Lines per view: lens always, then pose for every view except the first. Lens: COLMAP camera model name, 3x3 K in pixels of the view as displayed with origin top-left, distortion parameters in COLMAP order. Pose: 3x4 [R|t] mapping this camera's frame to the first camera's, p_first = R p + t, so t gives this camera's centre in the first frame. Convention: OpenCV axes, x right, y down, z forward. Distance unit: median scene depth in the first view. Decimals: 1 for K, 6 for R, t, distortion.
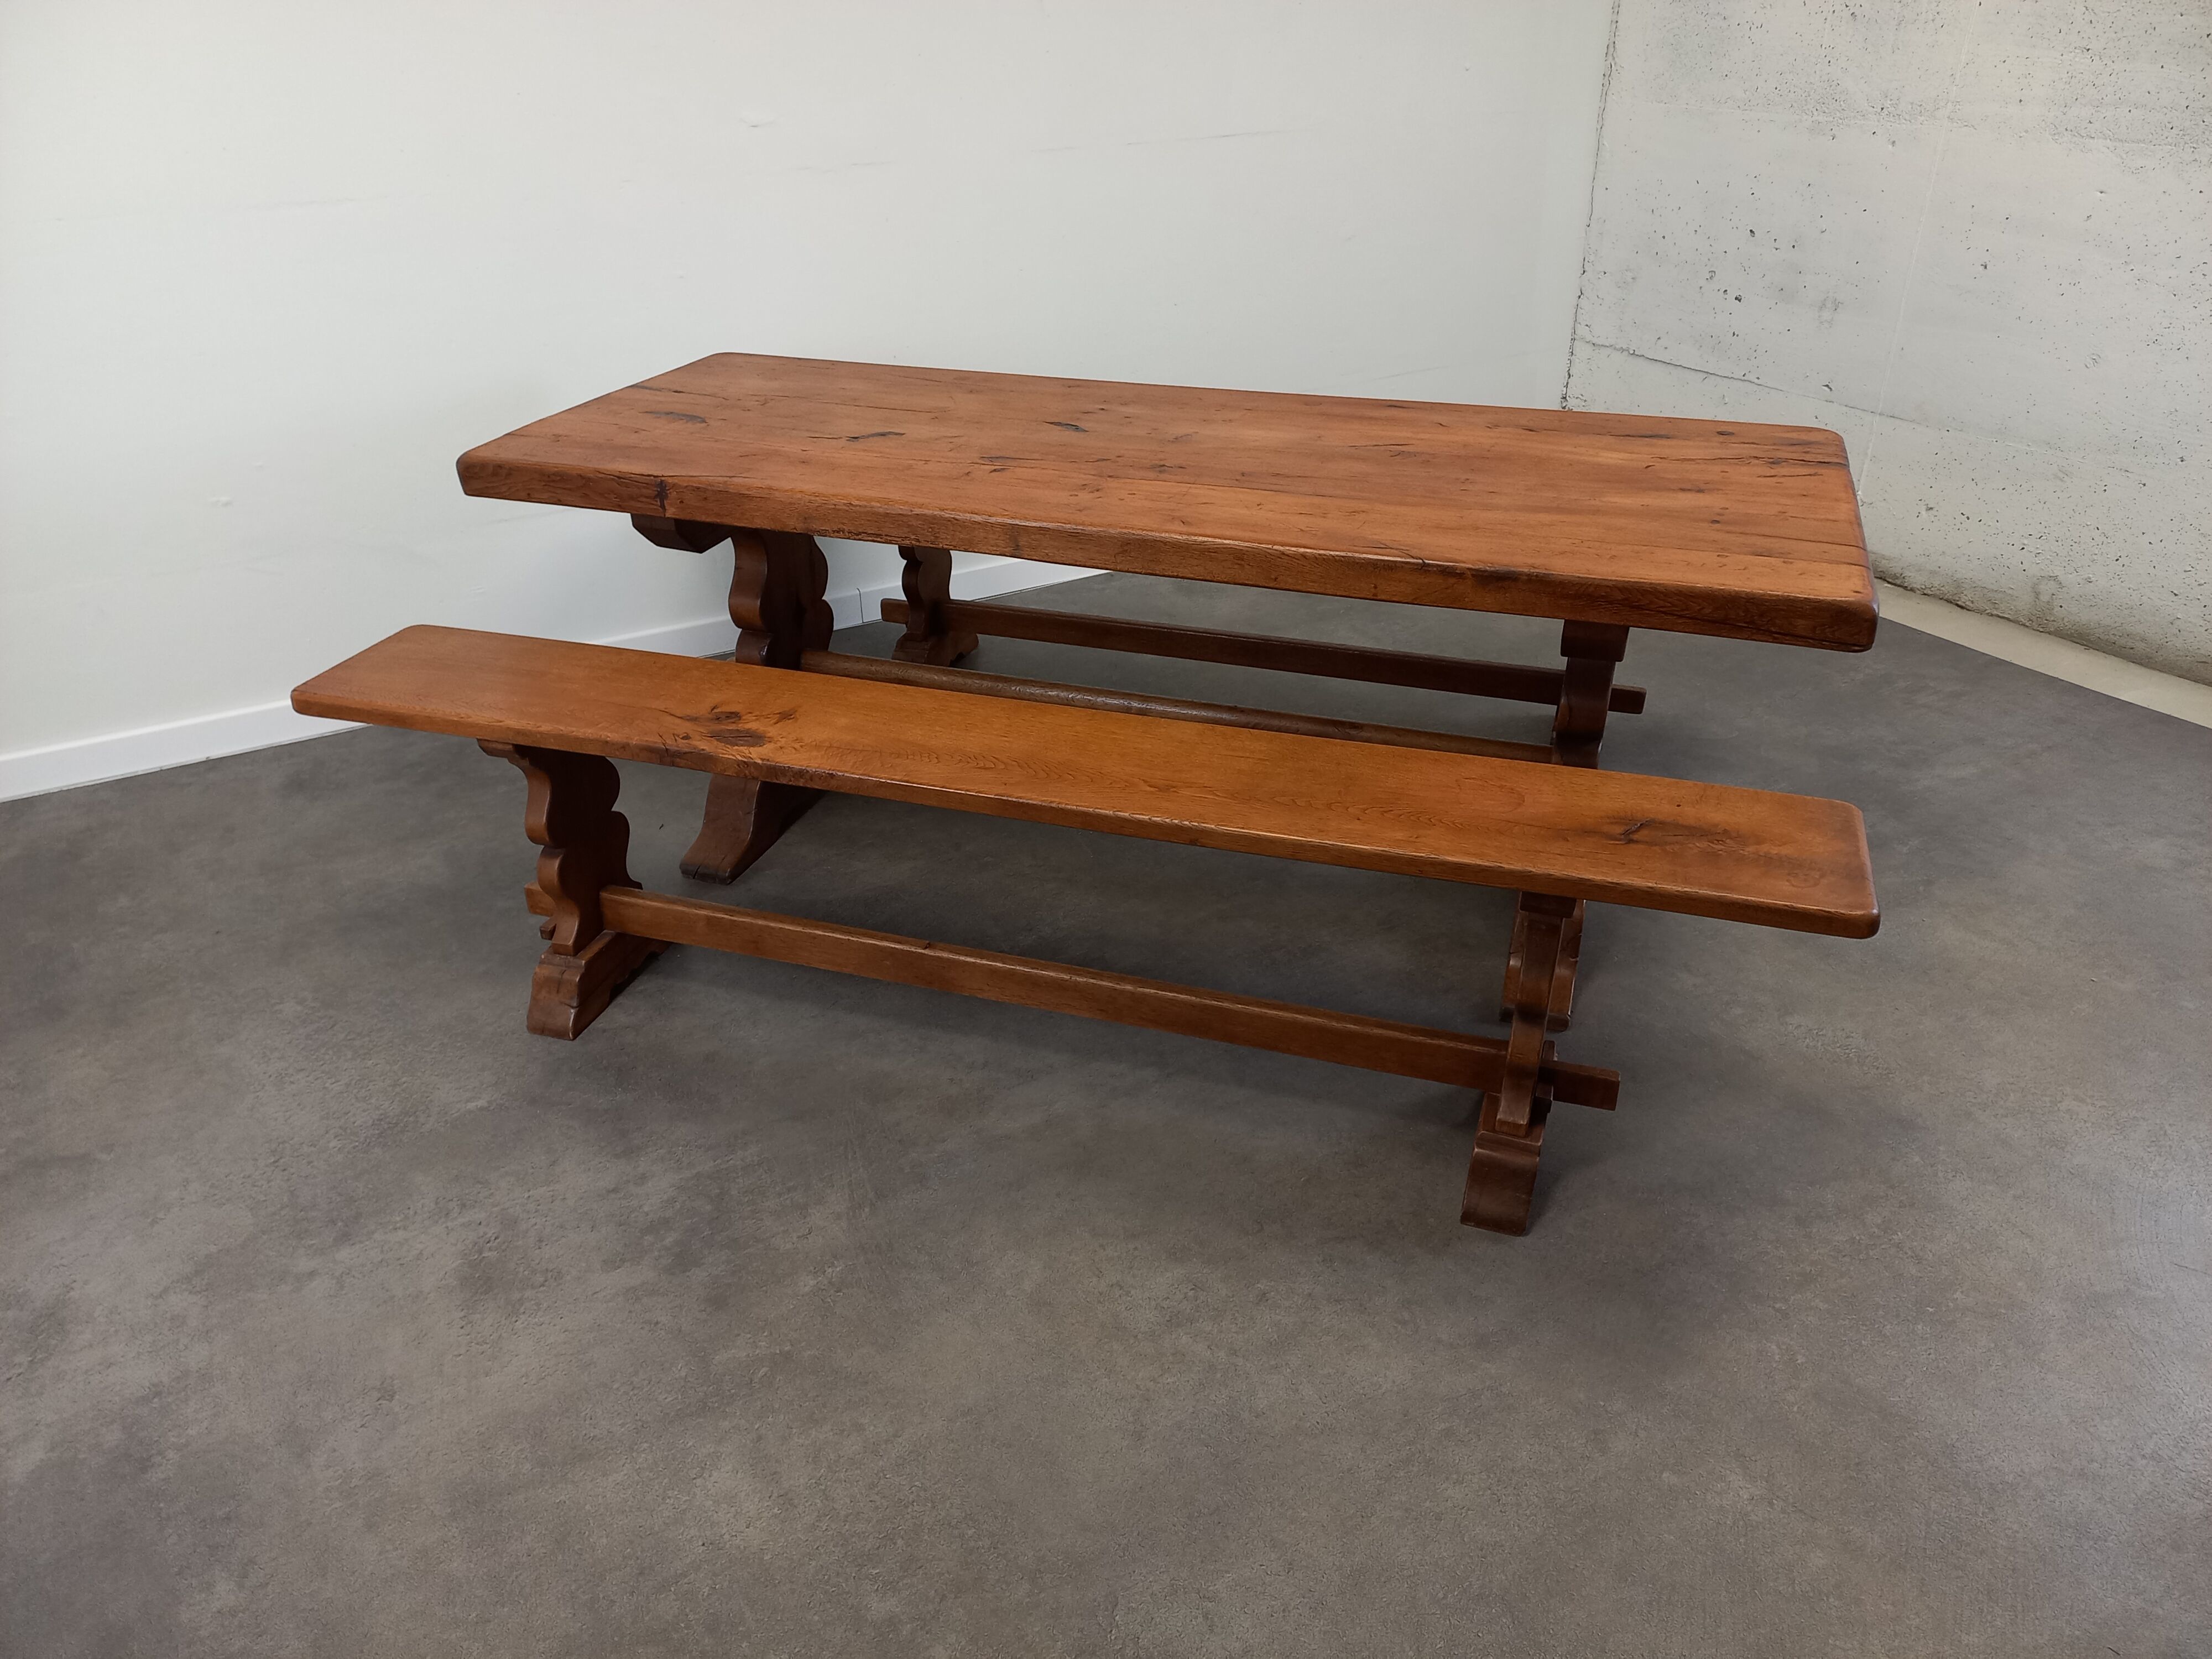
lens RADIAL K [[1606.1, 0, 1099.1], [0, 1606.1, 846.2], [0, 0, 1]] dist [0.105654, -0.138877]
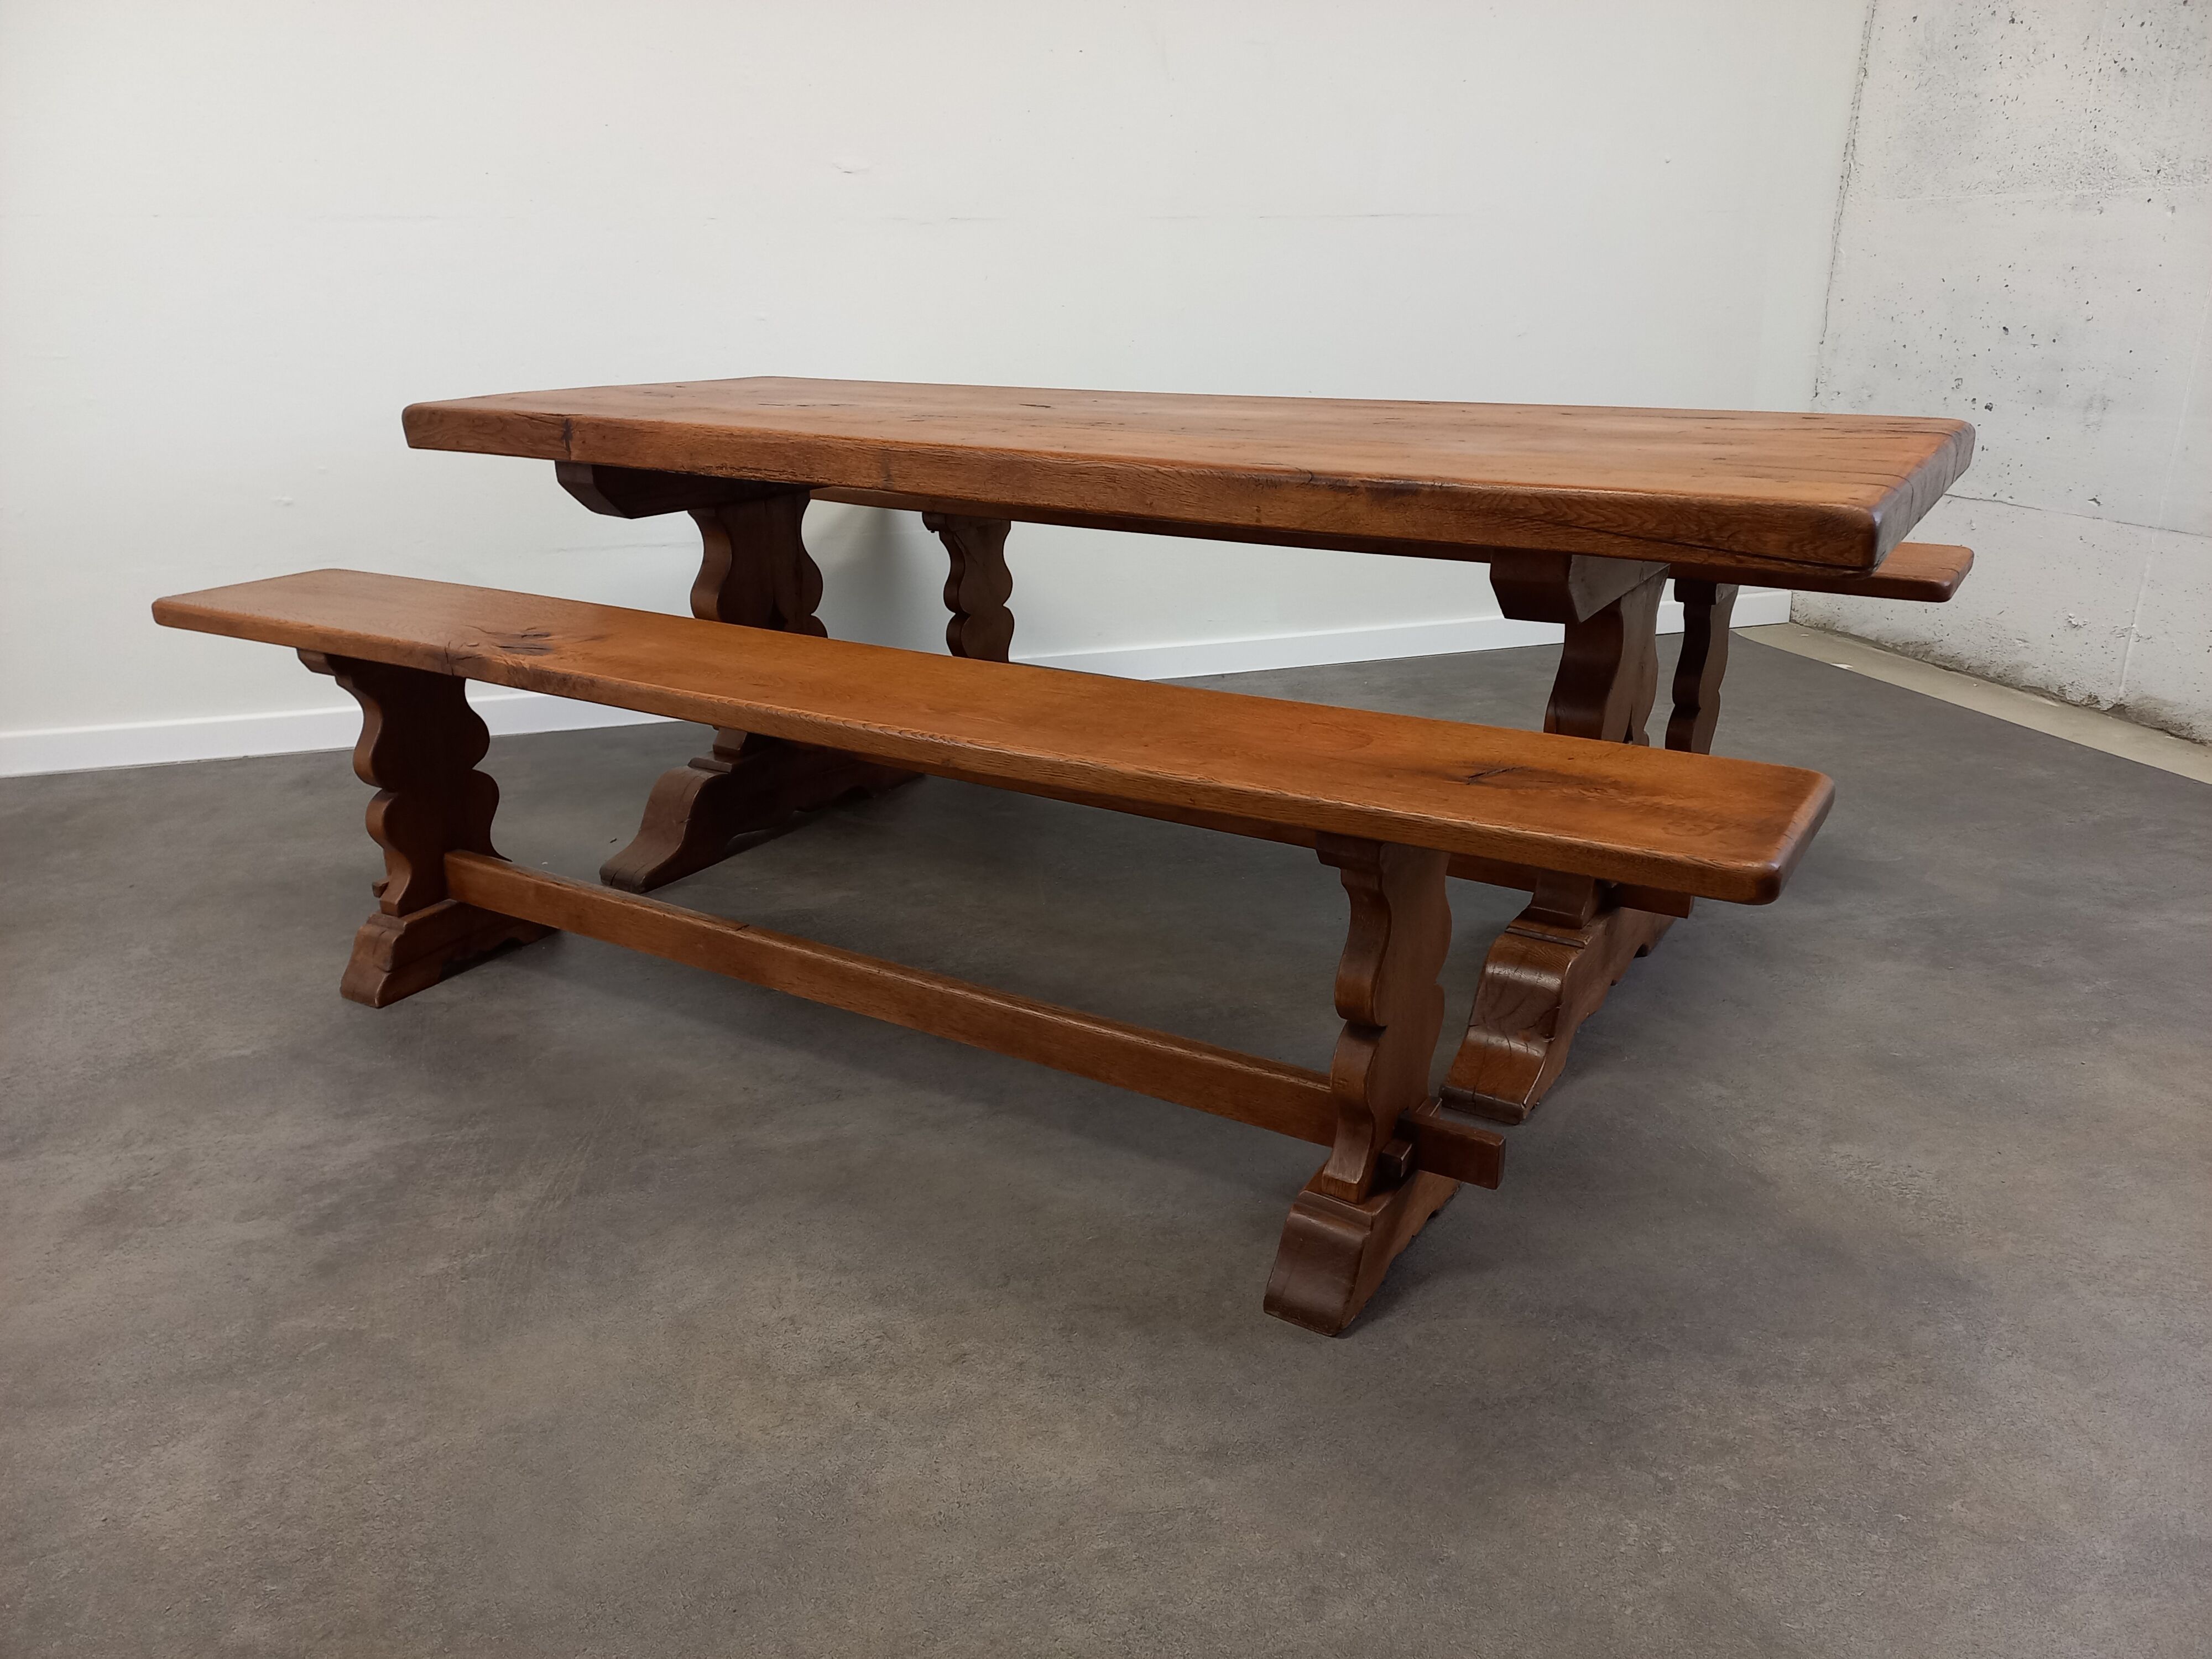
lens RADIAL K [[1611.9, 0, 1089.8], [0, 1611.9, 862.6], [0, 0, 1]] dist [0.073934, -0.062874]
pose [[0.972458, 0.080946, -0.218572, 0.268991], [-0.112191, 0.984537, -0.134536, 0.127857], [0.204302, 0.155352, 0.966502, 0.213661]]
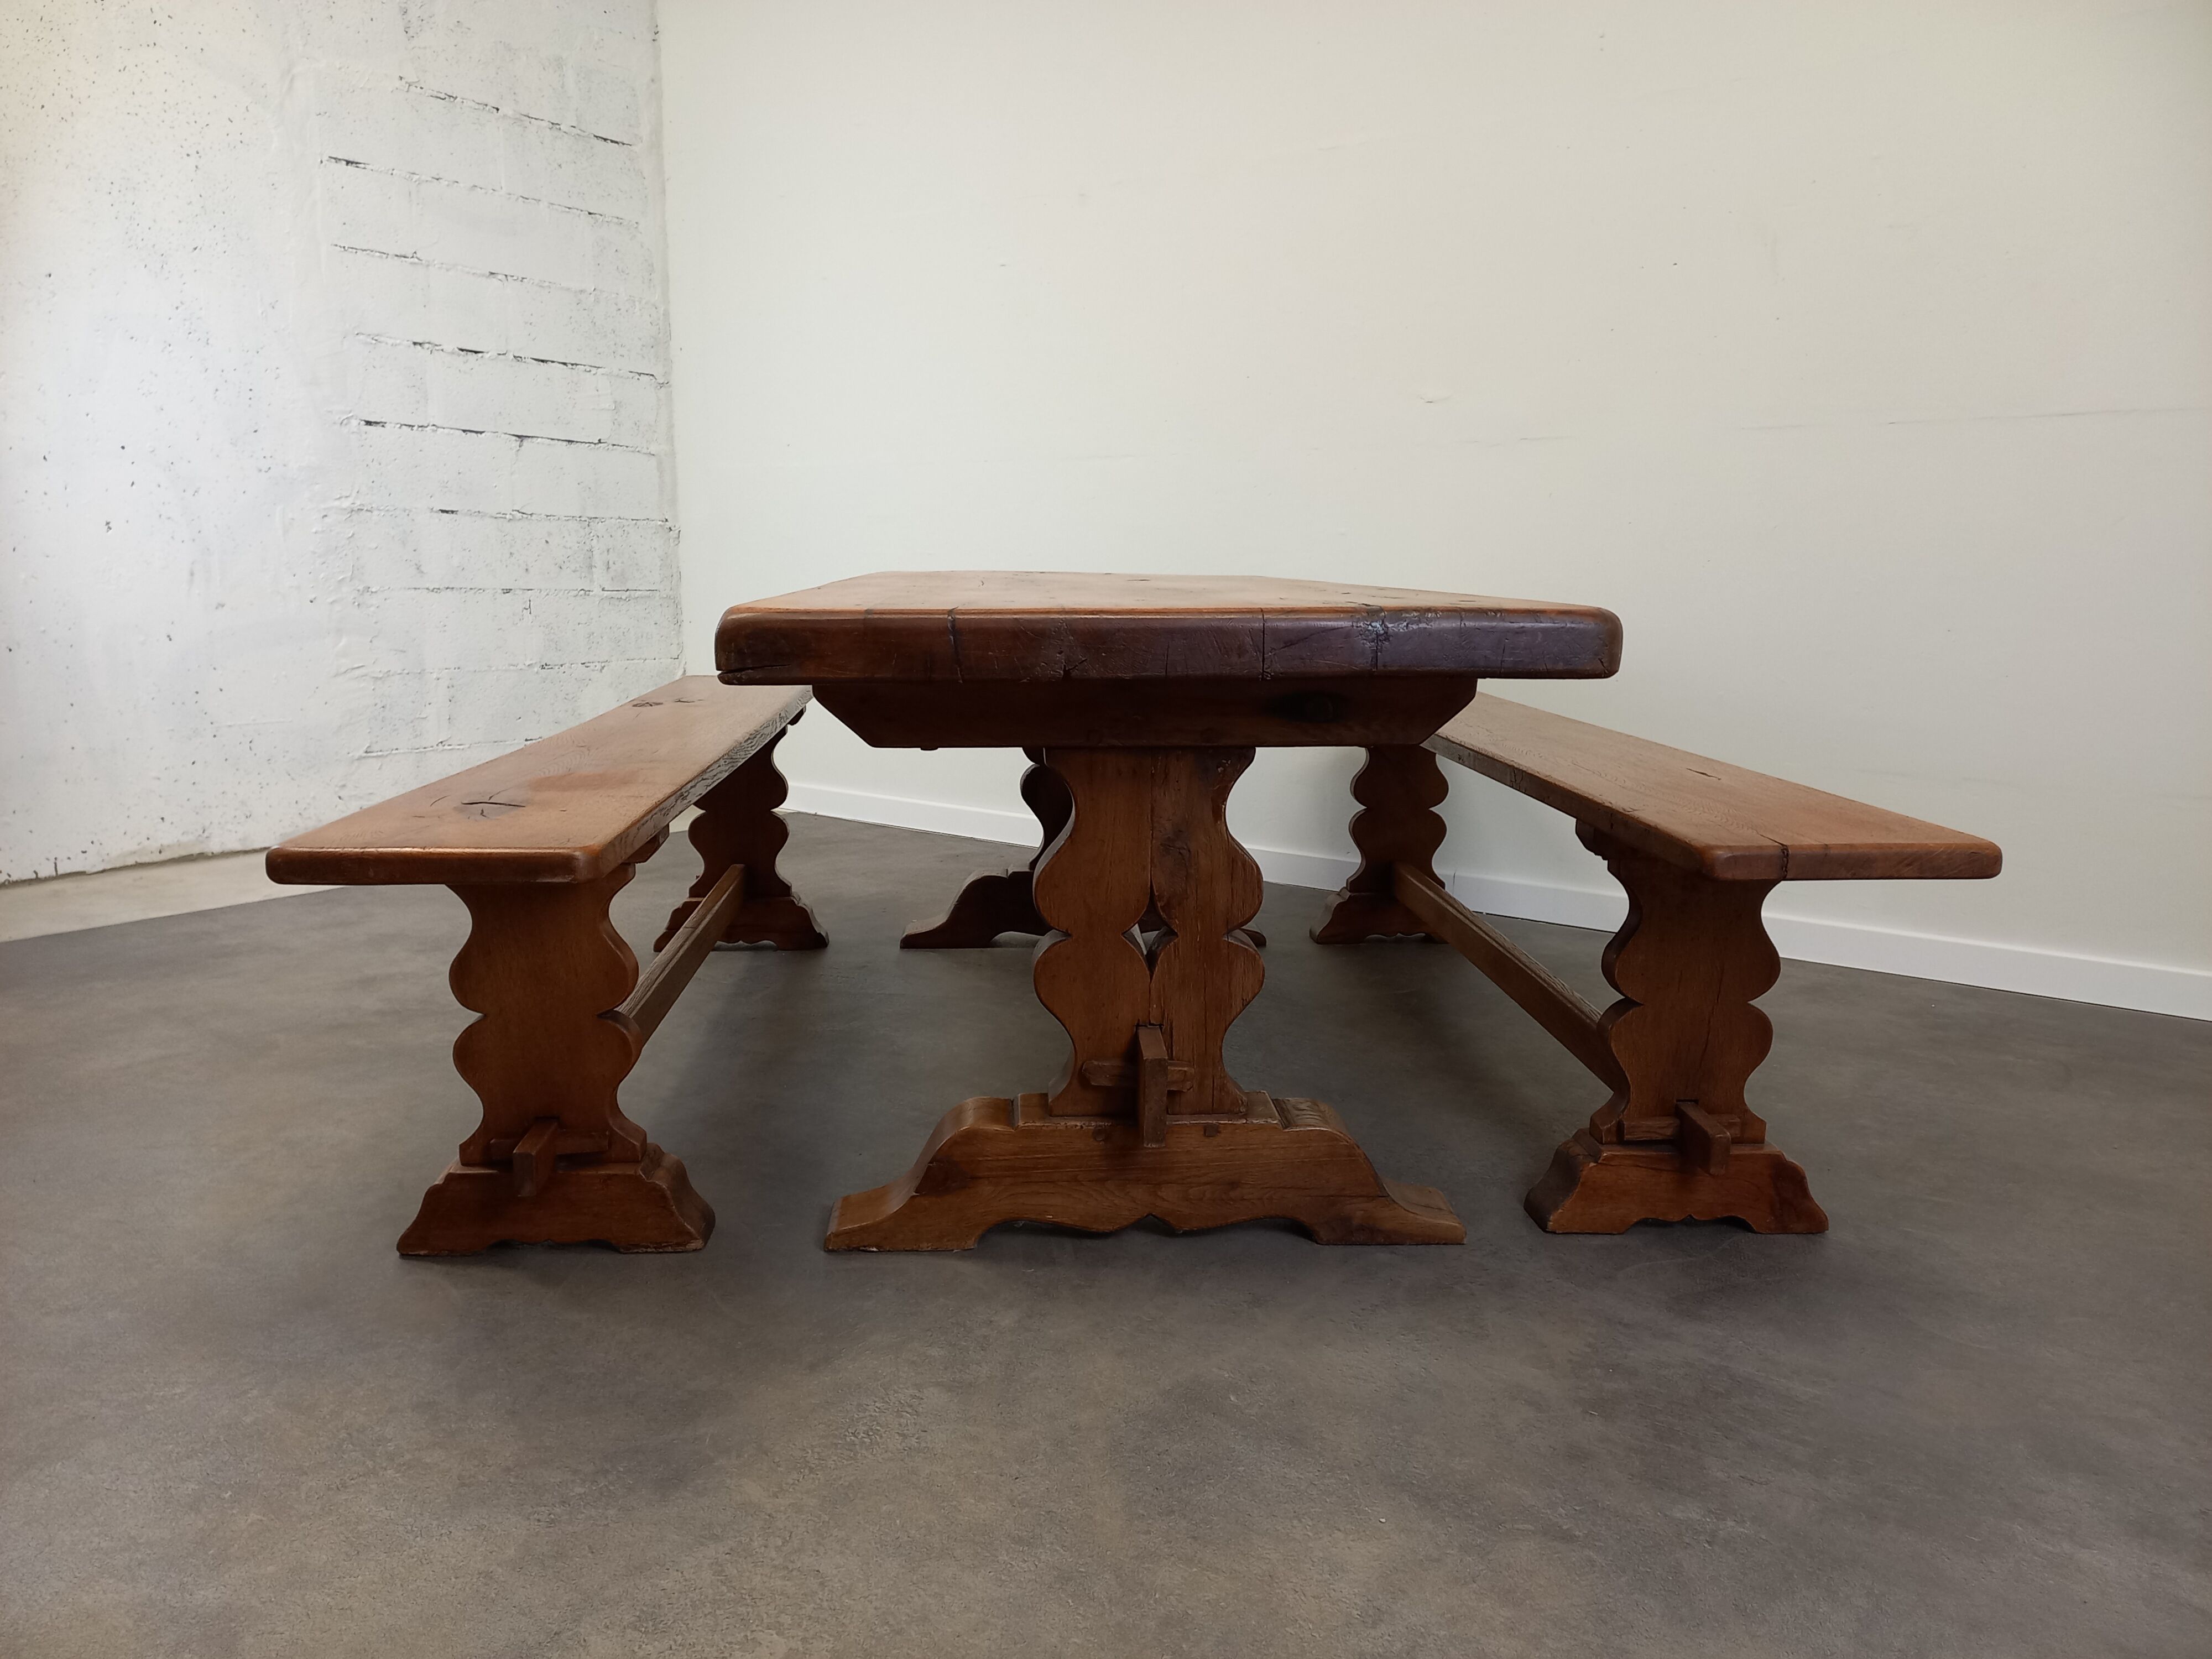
lens RADIAL K [[1633.5, 0, 1092.3], [0, 1633.5, 832.6], [0, 0, 1]] dist [0.055439, -0.033337]
pose [[0.372326, 0.170156, -0.912371, 1.075747], [-0.461487, 0.886851, -0.022930, -0.105735], [0.805235, 0.429585, 0.408722, 0.765852]]
